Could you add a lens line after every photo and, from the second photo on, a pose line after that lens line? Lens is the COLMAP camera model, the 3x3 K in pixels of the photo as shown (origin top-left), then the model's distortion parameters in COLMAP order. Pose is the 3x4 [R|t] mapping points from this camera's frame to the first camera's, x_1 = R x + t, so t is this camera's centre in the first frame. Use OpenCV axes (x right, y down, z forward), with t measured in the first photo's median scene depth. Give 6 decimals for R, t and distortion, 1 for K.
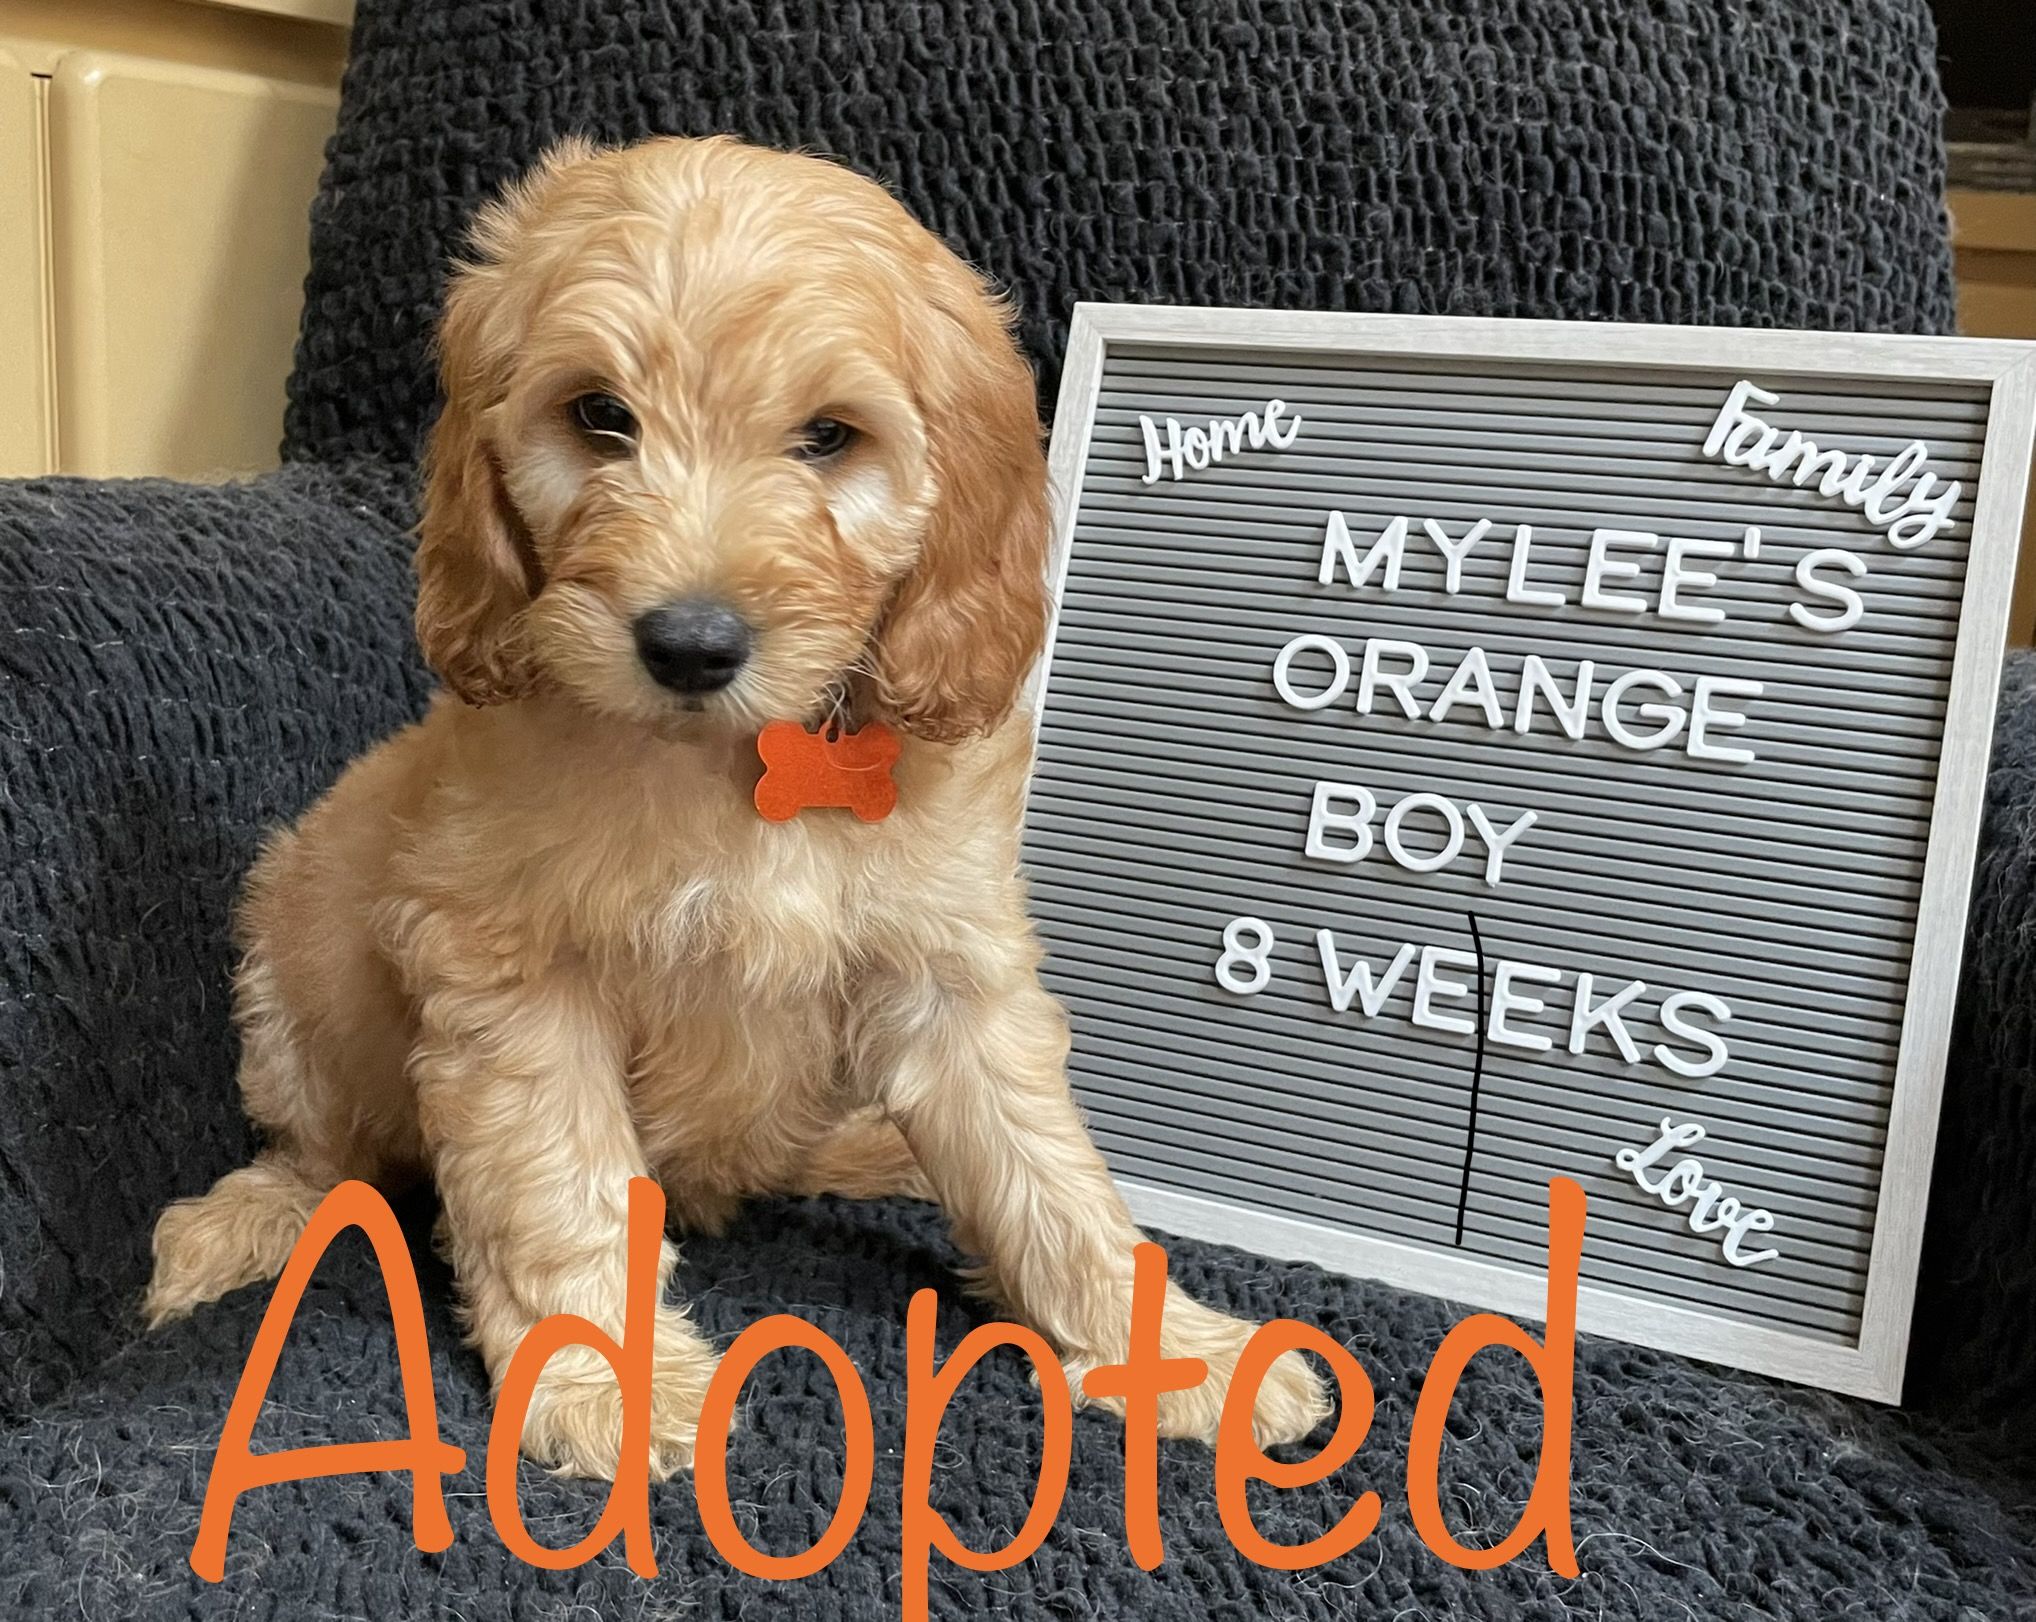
lens RADIAL K [[1169.4, 0, 1026.6], [0, 1169.4, 821.8], [0, 0, 1]] dist [0.009181, 0.003502]
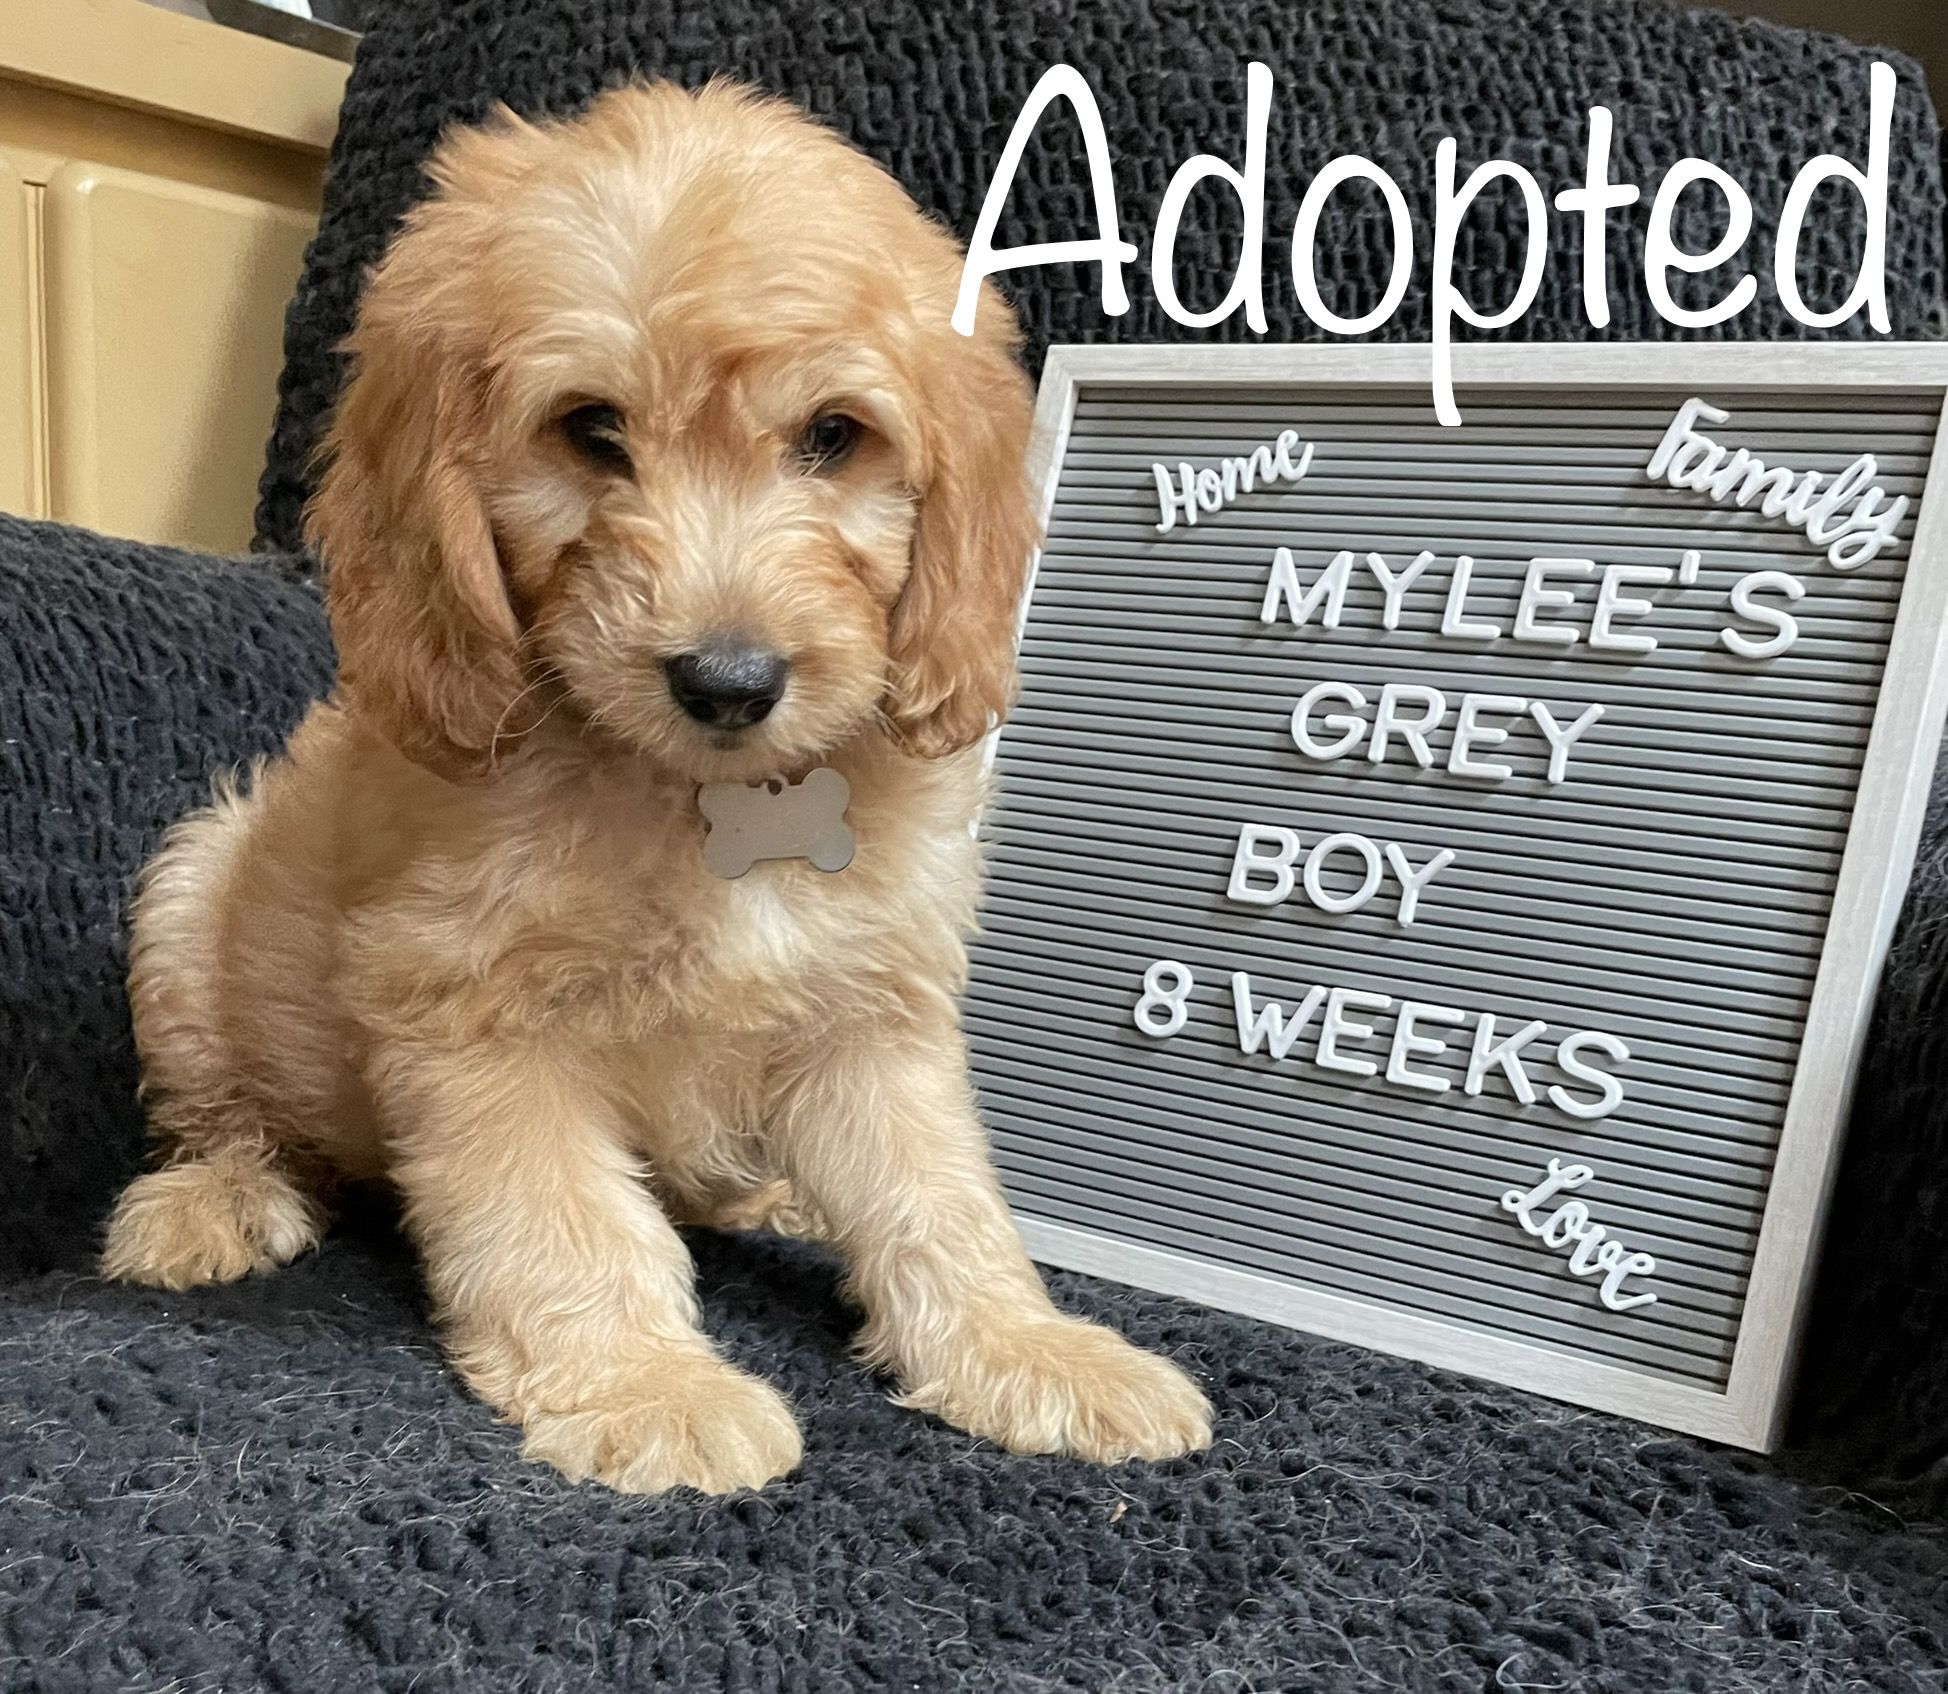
lens RADIAL K [[1211.7, 0, 1004.4], [0, 1211.7, 886.3], [0, 0, 1]] dist [0.023562, -0.009410]
pose [[0.996459, -0.003716, -0.083993, 0.144823], [0.003529, 0.999991, -0.002378, 0.021887], [0.084001, 0.002074, 0.996463, -0.036056]]
